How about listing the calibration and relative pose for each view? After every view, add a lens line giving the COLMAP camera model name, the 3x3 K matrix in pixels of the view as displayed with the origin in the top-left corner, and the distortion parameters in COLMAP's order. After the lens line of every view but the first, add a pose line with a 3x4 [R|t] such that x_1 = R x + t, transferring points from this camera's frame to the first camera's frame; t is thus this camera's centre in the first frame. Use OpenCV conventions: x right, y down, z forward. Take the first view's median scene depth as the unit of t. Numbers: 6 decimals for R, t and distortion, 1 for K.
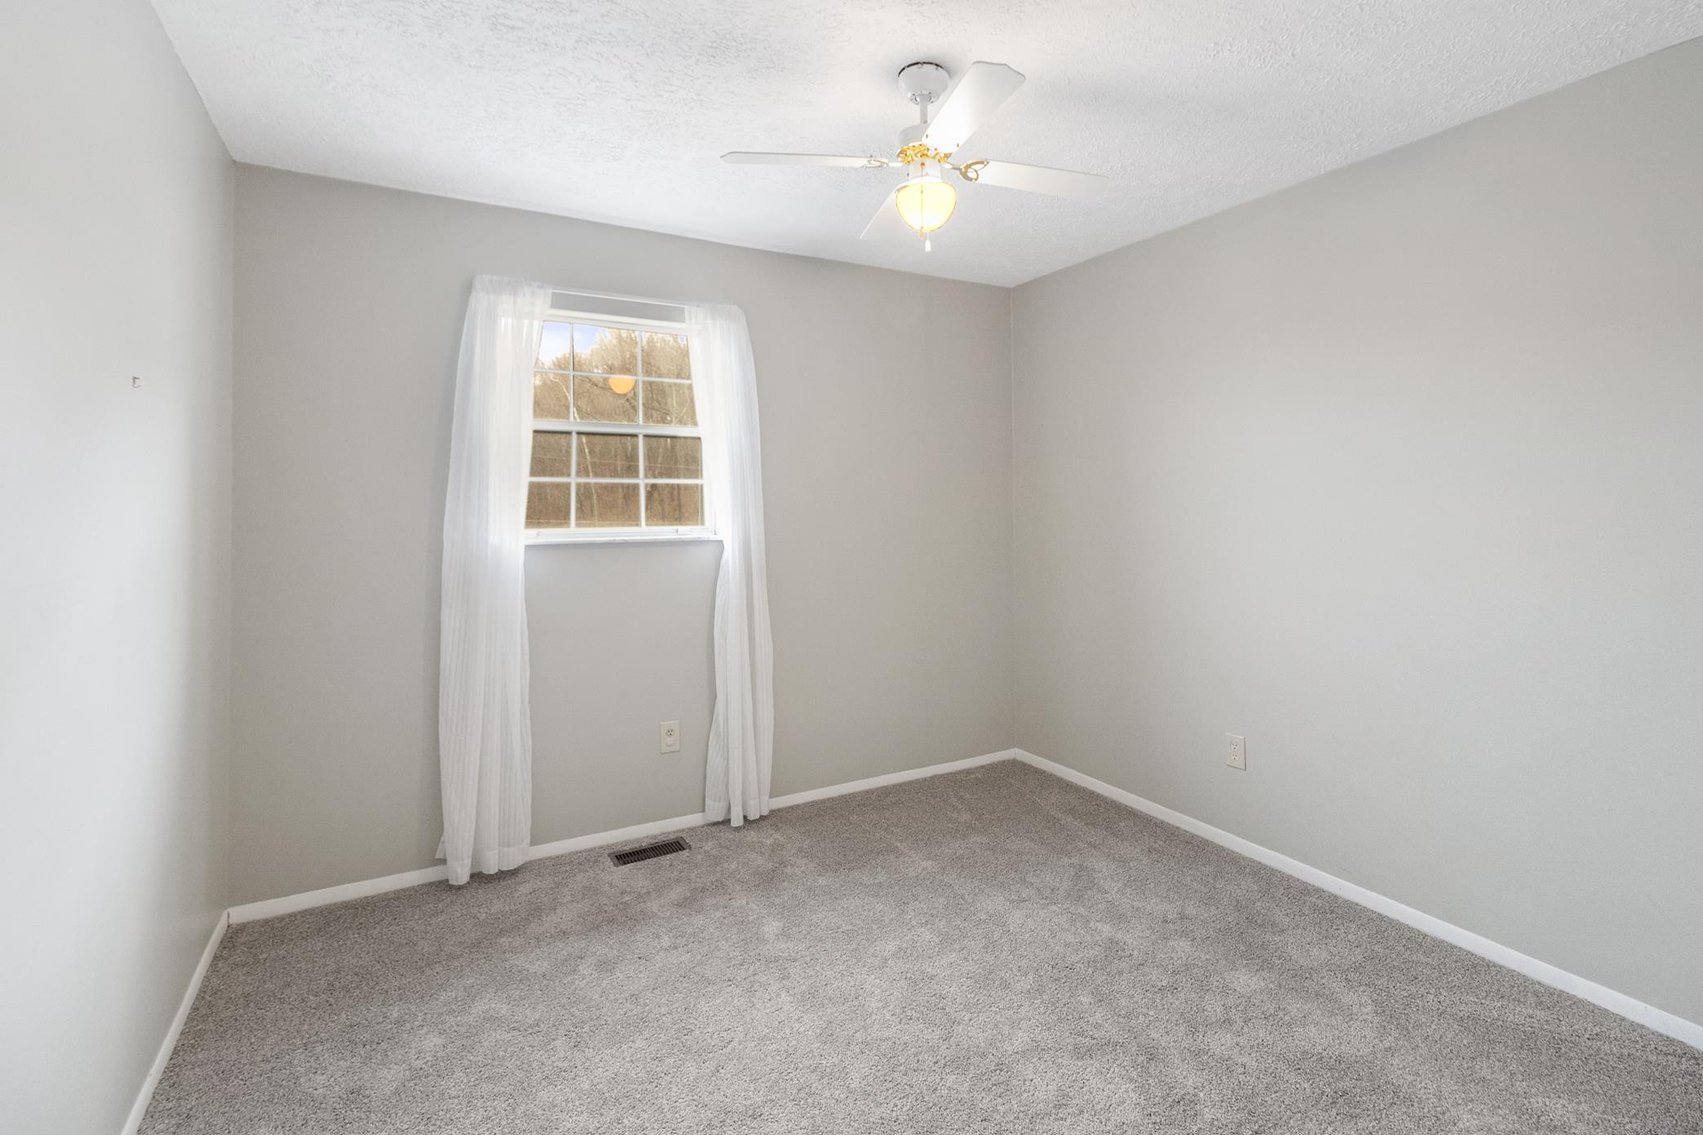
lens RADIAL K [[790.8, 0, 850.8], [0, 790.8, 544.4], [0, 0, 1]] dist [0.016259, 0.000077]
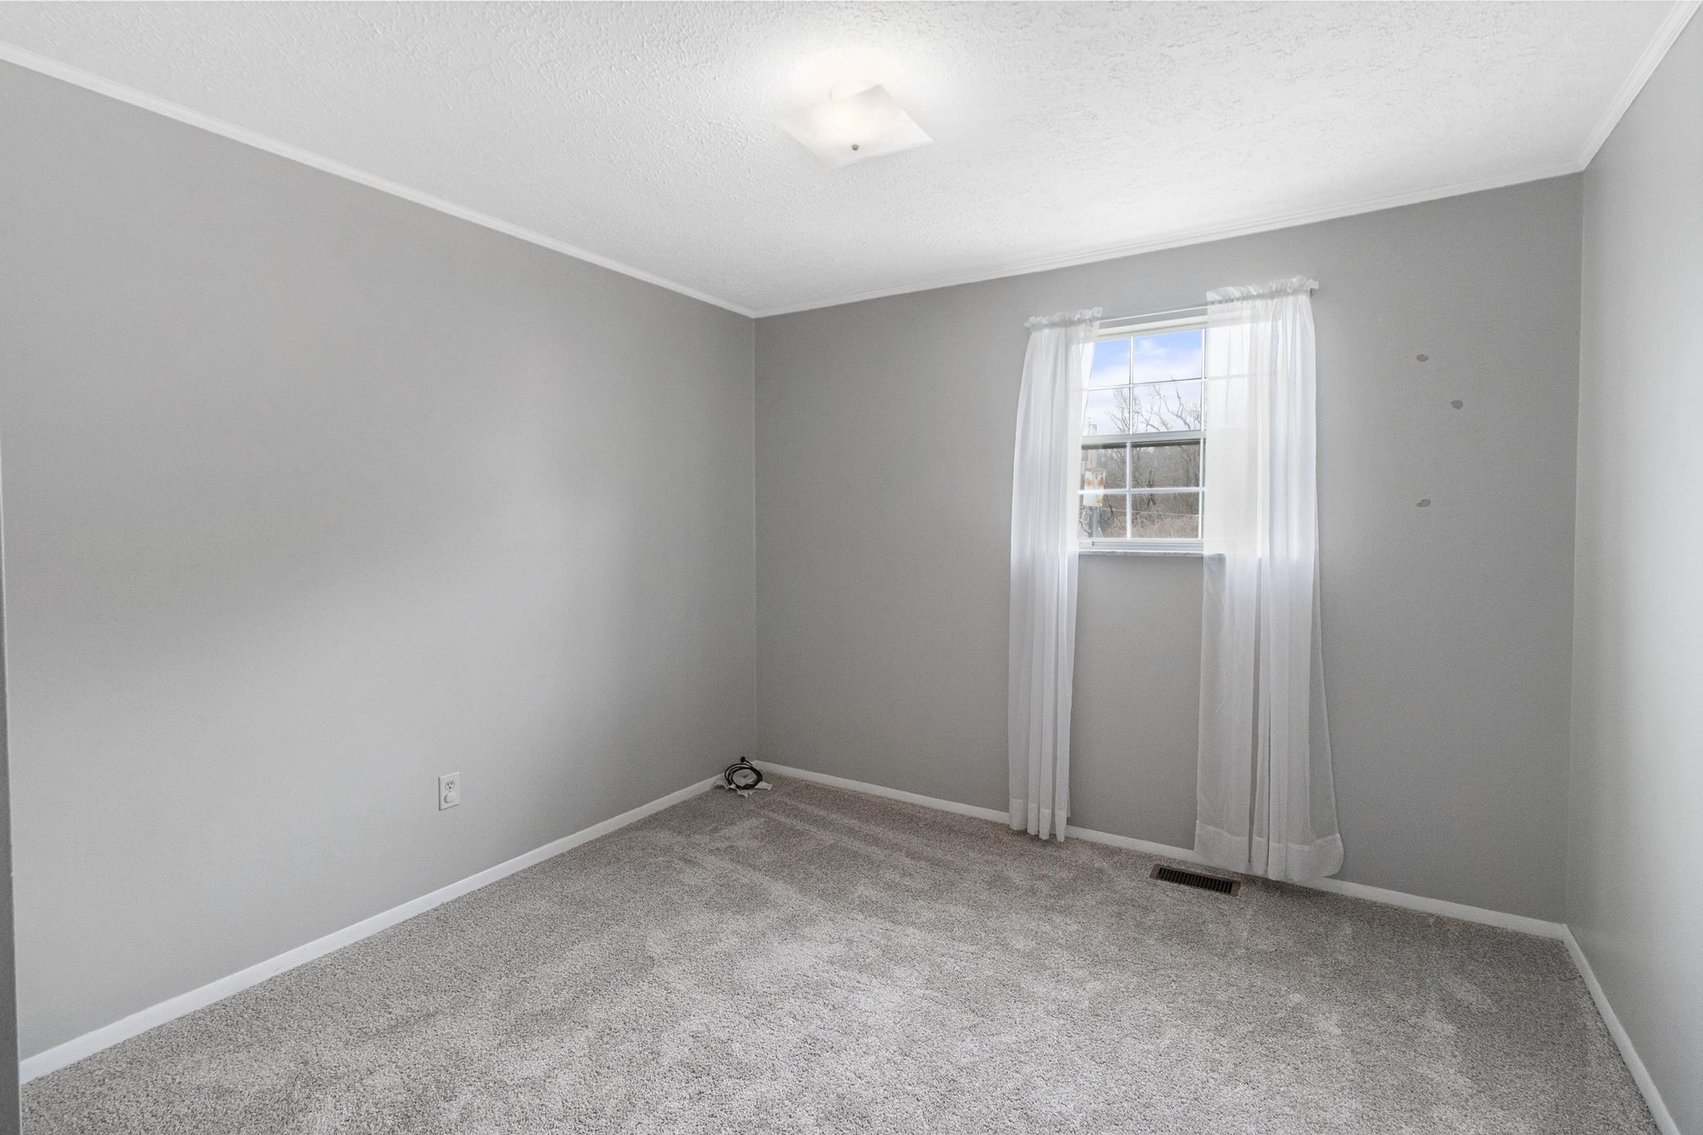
lens RADIAL K [[790.8, 0, 850.8], [0, 790.8, 544.4], [0, 0, 1]] dist [0.016259, 0.000077]
pose [[0.464374, 0.028729, -0.885173, 0.417029], [-0.038924, 0.999170, 0.012009, -0.010716], [0.884784, 0.028878, 0.465107, 0.206971]]
